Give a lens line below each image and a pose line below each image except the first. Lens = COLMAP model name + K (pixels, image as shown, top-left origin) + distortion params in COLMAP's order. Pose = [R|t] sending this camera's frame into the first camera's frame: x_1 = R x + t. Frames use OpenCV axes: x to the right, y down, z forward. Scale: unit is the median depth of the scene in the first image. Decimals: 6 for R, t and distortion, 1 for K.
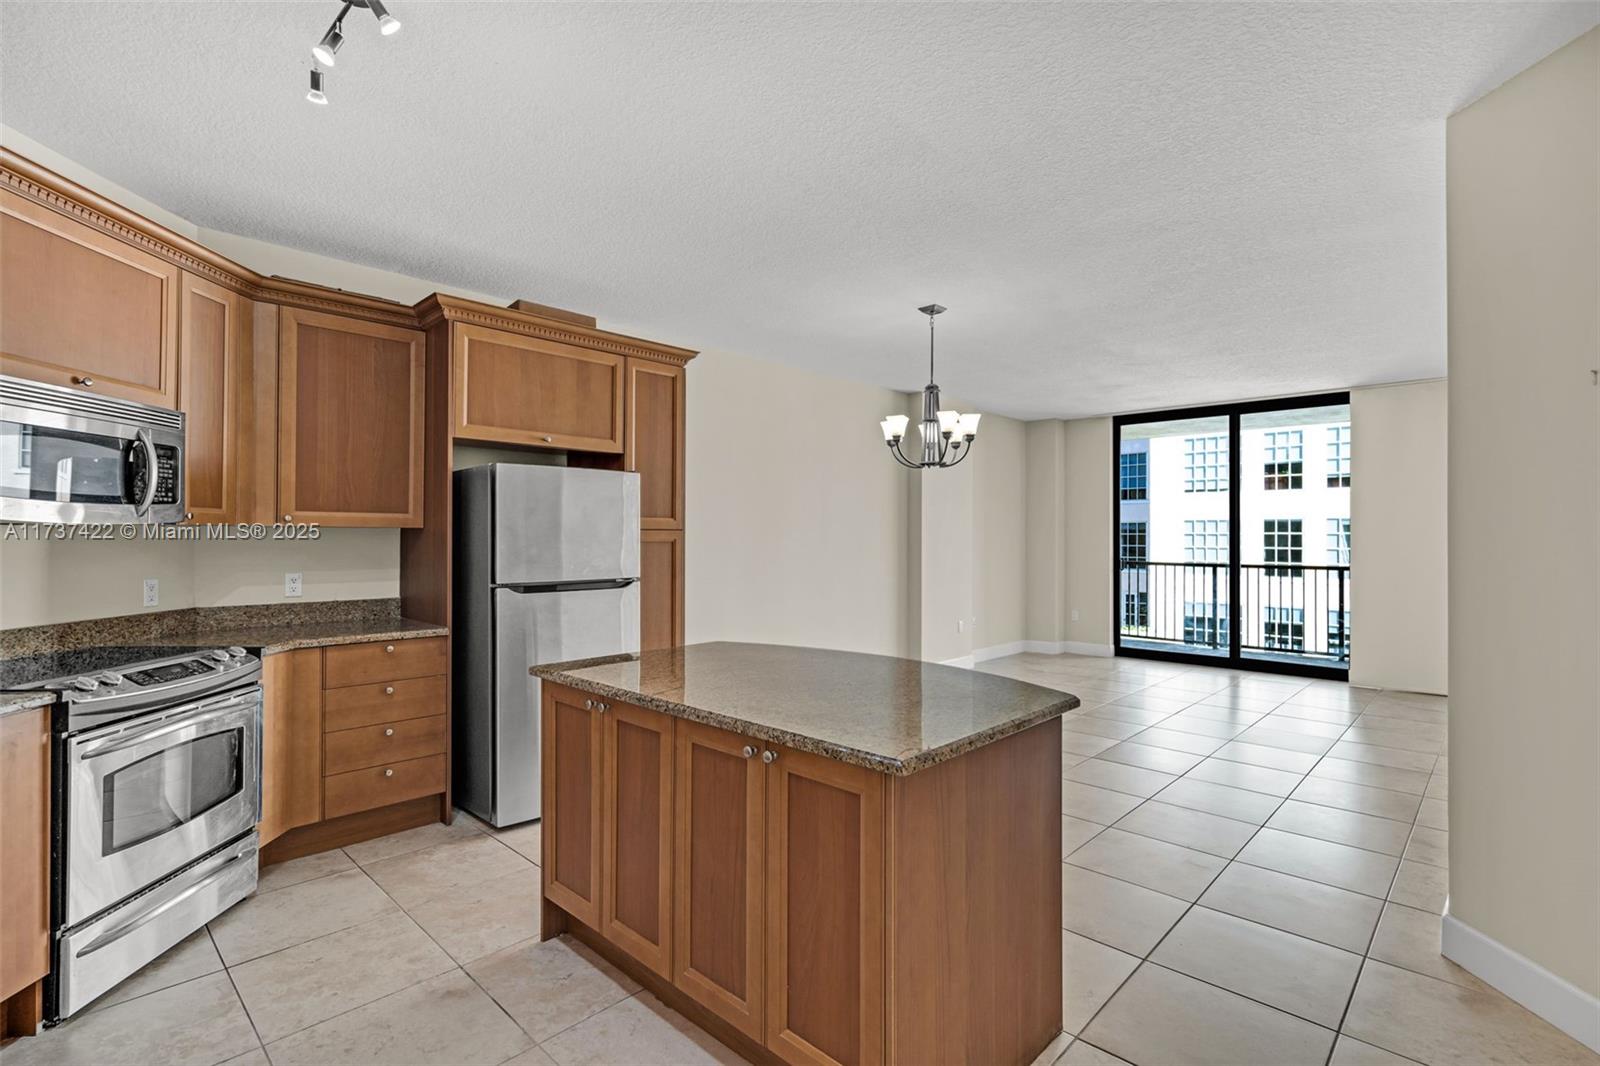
lens RADIAL K [[749.5, 0, 804.0], [0, 749.5, 534.7], [0, 0, 1]] dist [0.000704, -0.000240]
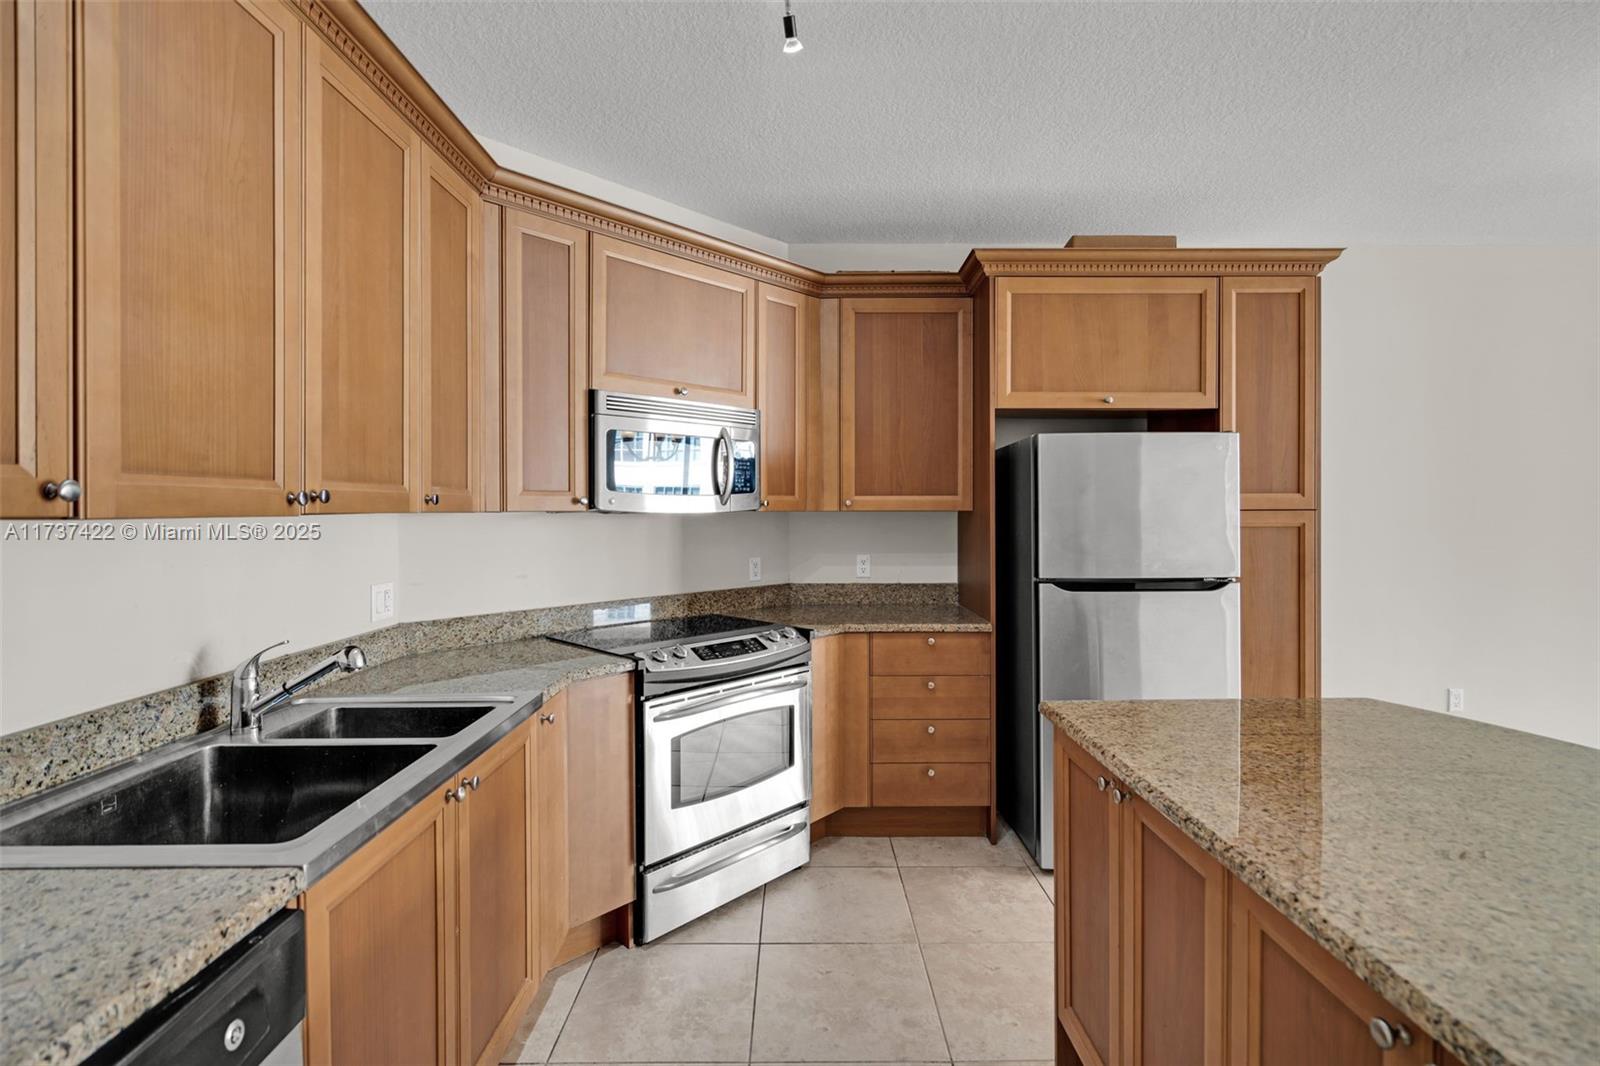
lens RADIAL K [[743.5, 0, 795.7], [0, 743.5, 513.6], [0, 0, 1]] dist [-0.002317, 0.000135]
pose [[0.692796, -0.001347, -0.721132, 0.001037], [0.006816, 0.999966, 0.004681, -0.012058], [0.721101, -0.008158, 0.692782, 0.223532]]
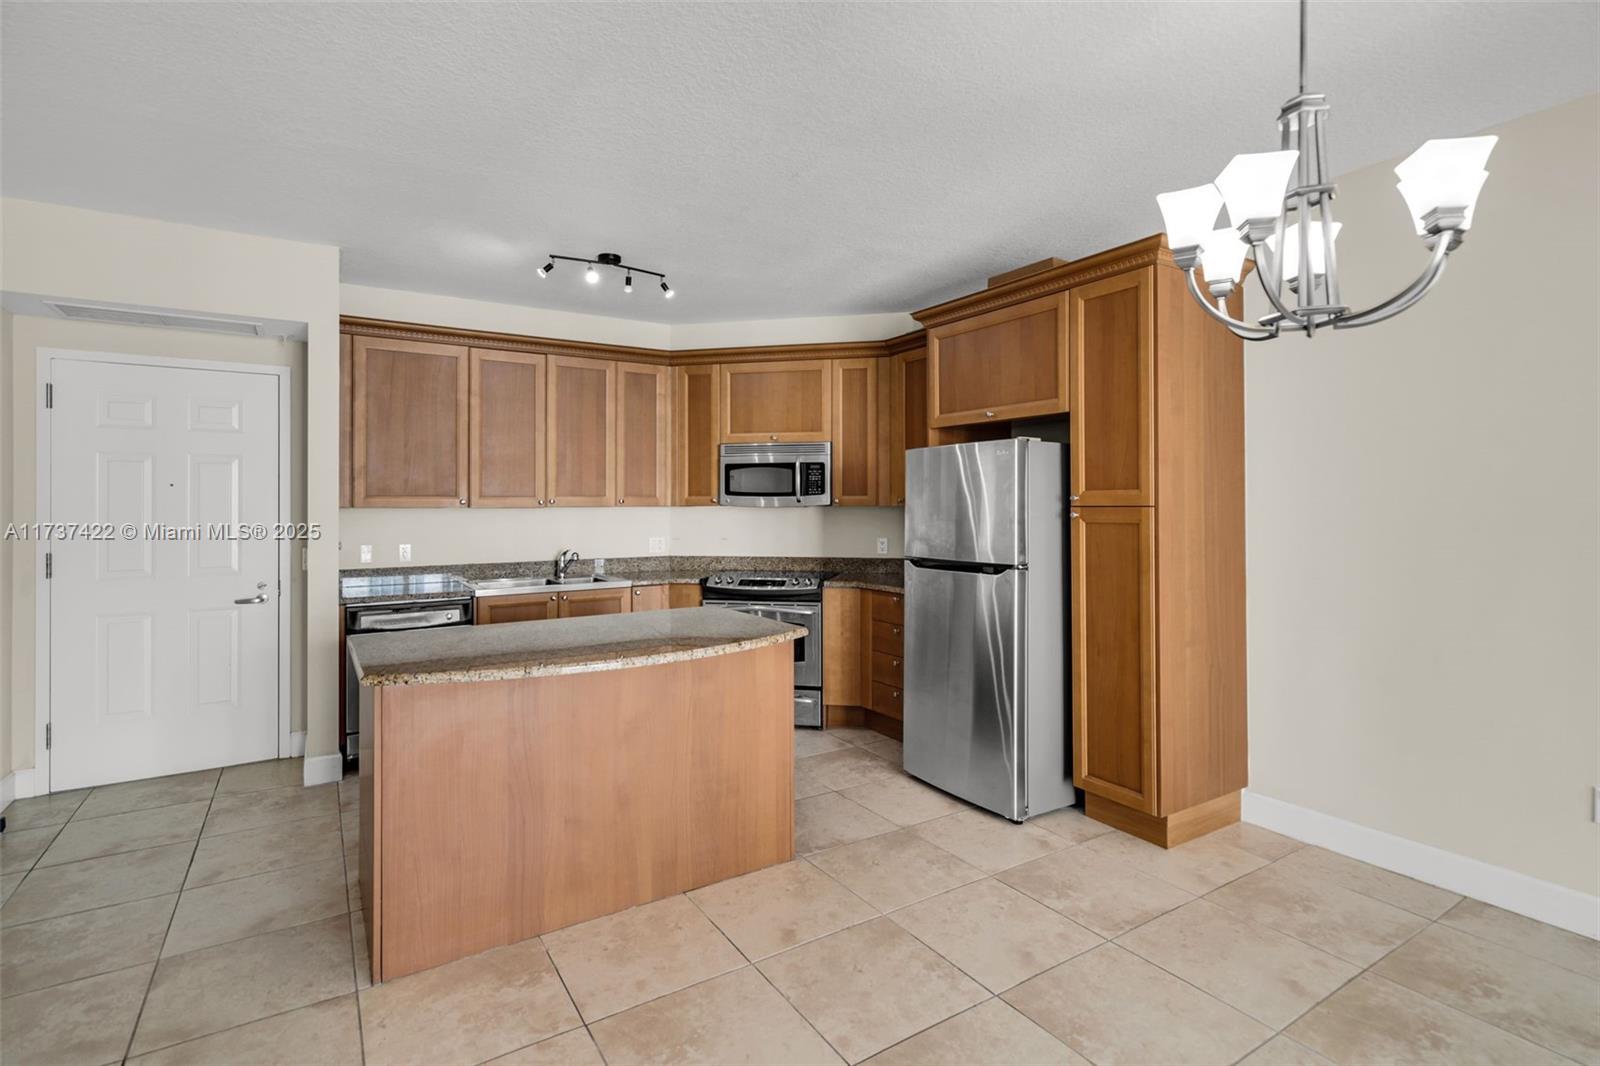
lens RADIAL K [[774.8, 0, 802.9], [0, 774.8, 500.1], [0, 0, 1]] dist [0.001213, 0.000295]
pose [[-0.241754, -0.006999, -0.970312, 0.758825], [0.005340, 0.999949, -0.008543, -0.009688], [0.970323, -0.007247, -0.241705, 1.115092]]
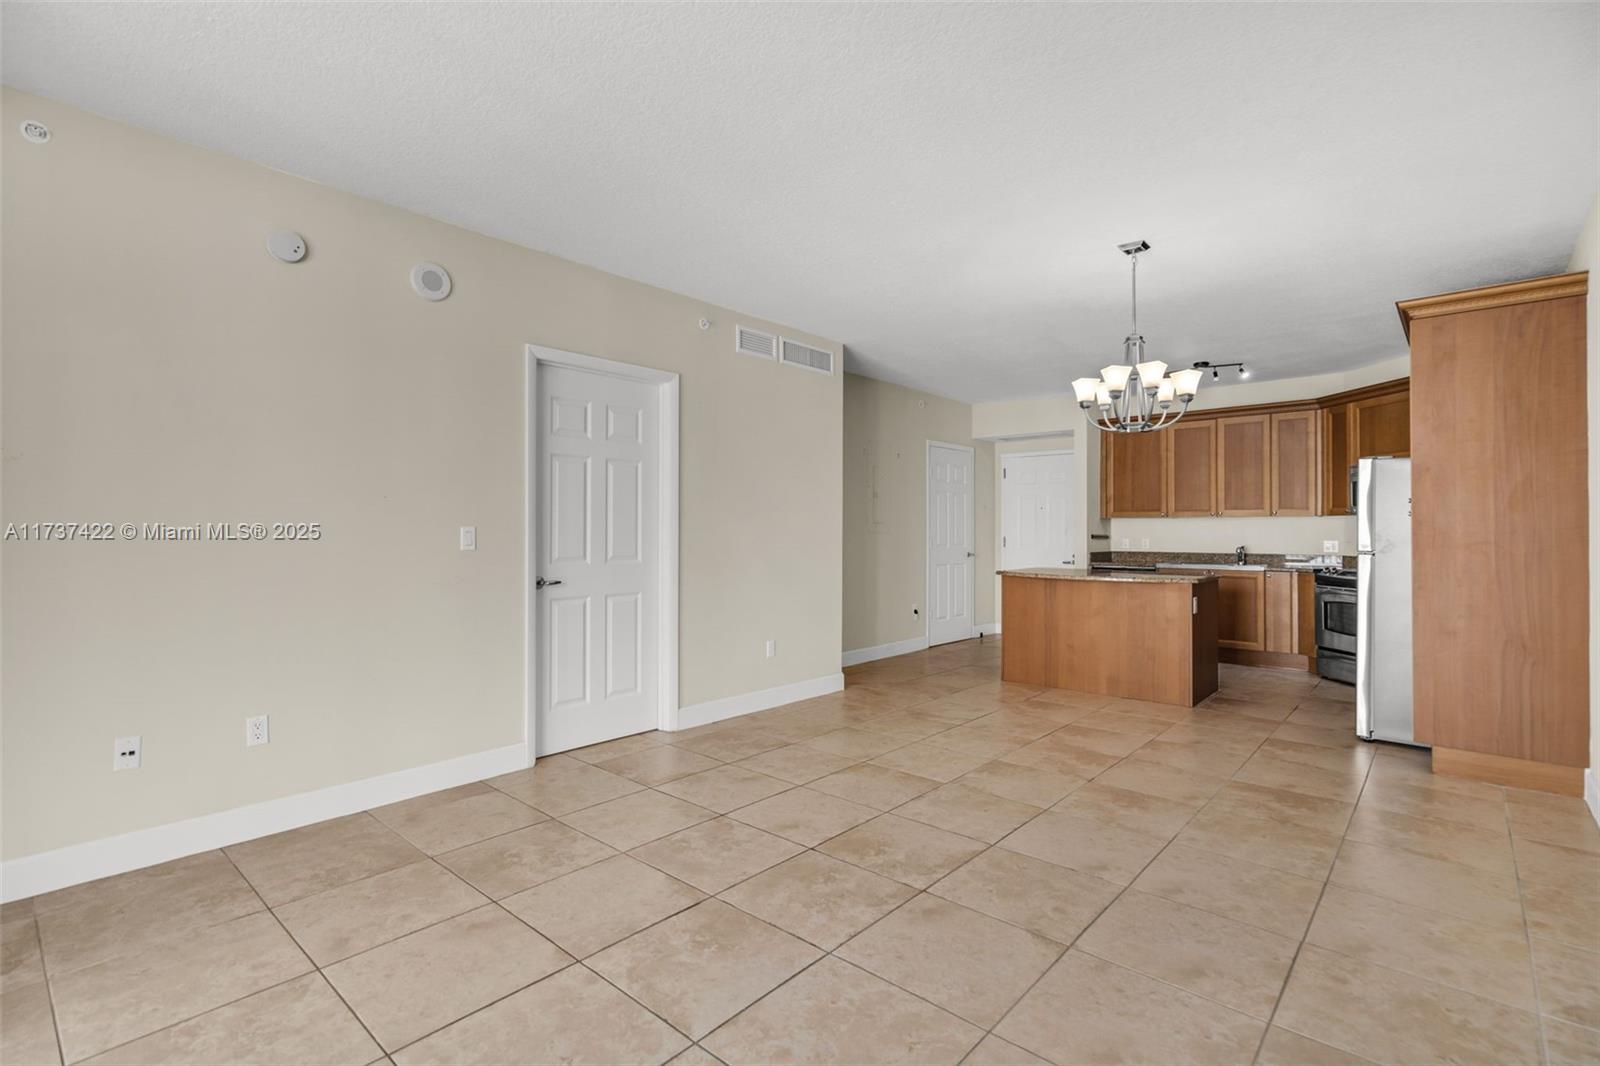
lens RADIAL K [[743.5, 0, 795.7], [0, 743.5, 513.6], [0, 0, 1]] dist [-0.002317, 0.000135]
pose [[-0.999522, -0.005053, -0.030507, 0.759575], [-0.004286, 0.999674, -0.025165, 0.037160], [0.030625, -0.025022, -0.999218, 2.379866]]
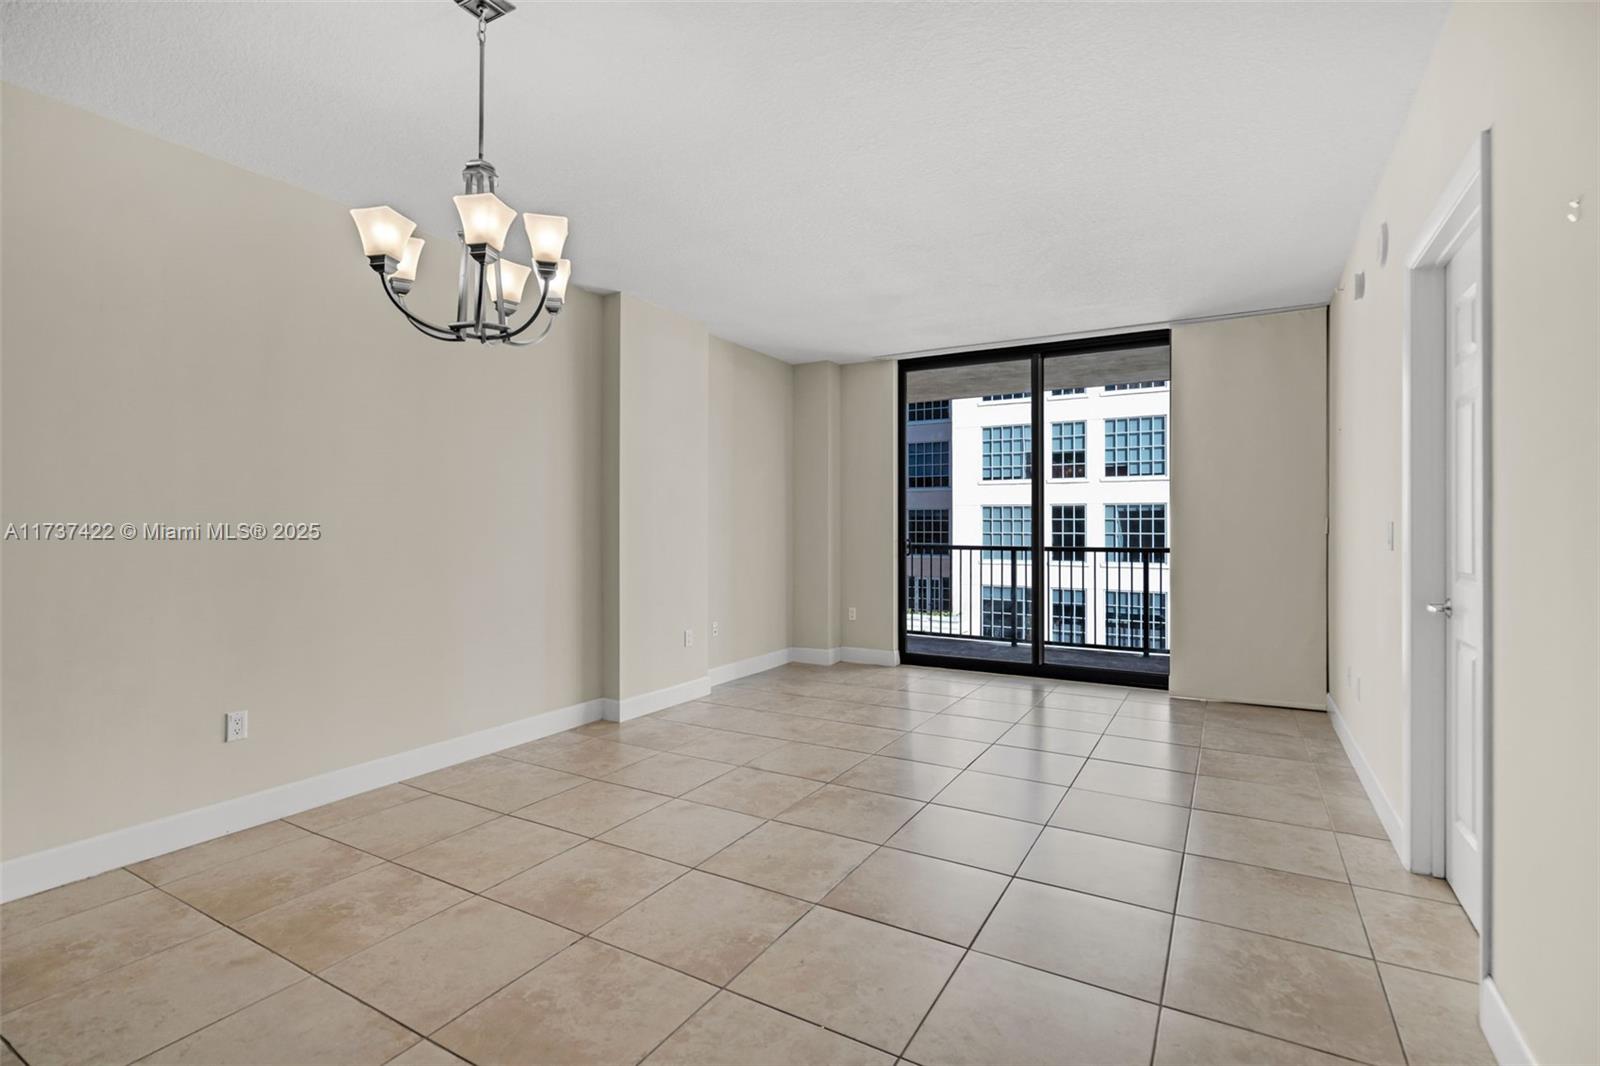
lens RADIAL K [[749.5, 0, 804.0], [0, 749.5, 534.7], [0, 0, 1]] dist [0.000704, -0.000240]
pose [[0.972591, -0.006529, 0.232433, 0.340575], [0.003133, 0.999883, 0.014977, 0.033299], [-0.232503, -0.013838, 0.972497, 0.654874]]
